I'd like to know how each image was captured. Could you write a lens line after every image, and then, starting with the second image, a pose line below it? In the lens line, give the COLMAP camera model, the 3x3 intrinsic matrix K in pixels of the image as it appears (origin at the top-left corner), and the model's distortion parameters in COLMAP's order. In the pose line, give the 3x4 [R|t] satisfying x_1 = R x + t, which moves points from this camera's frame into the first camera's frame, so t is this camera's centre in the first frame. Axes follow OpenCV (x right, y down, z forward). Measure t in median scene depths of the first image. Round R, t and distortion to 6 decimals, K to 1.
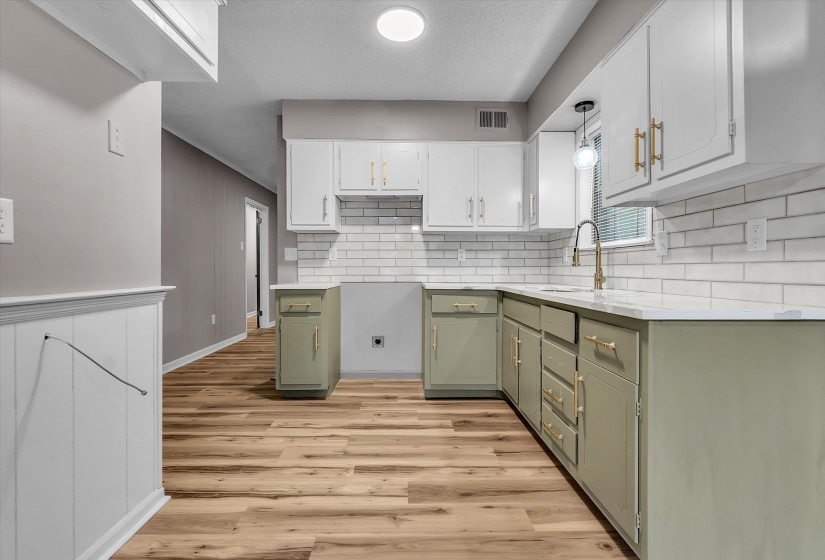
lens RADIAL K [[355.3, 0, 406.8], [0, 355.3, 280.1], [0, 0, 1]] dist [-0.001496, -0.000159]
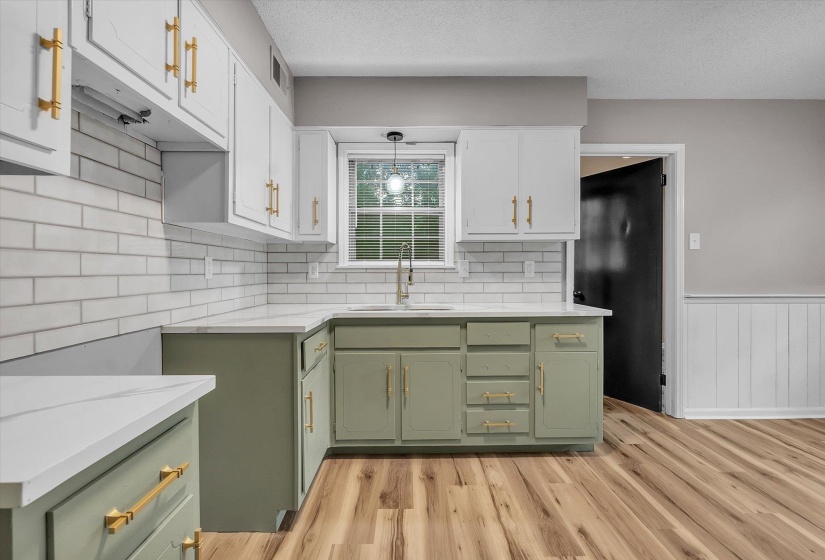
lens RADIAL K [[367.3, 0, 412.5], [0, 367.3, 280.0], [0, 0, 1]] dist [0.001189, 0.000194]
pose [[-0.004103, -0.021595, 0.999758, -0.741053], [0.034034, 0.999185, 0.021722, -0.090842], [-0.999412, 0.034115, -0.003364, 1.145405]]
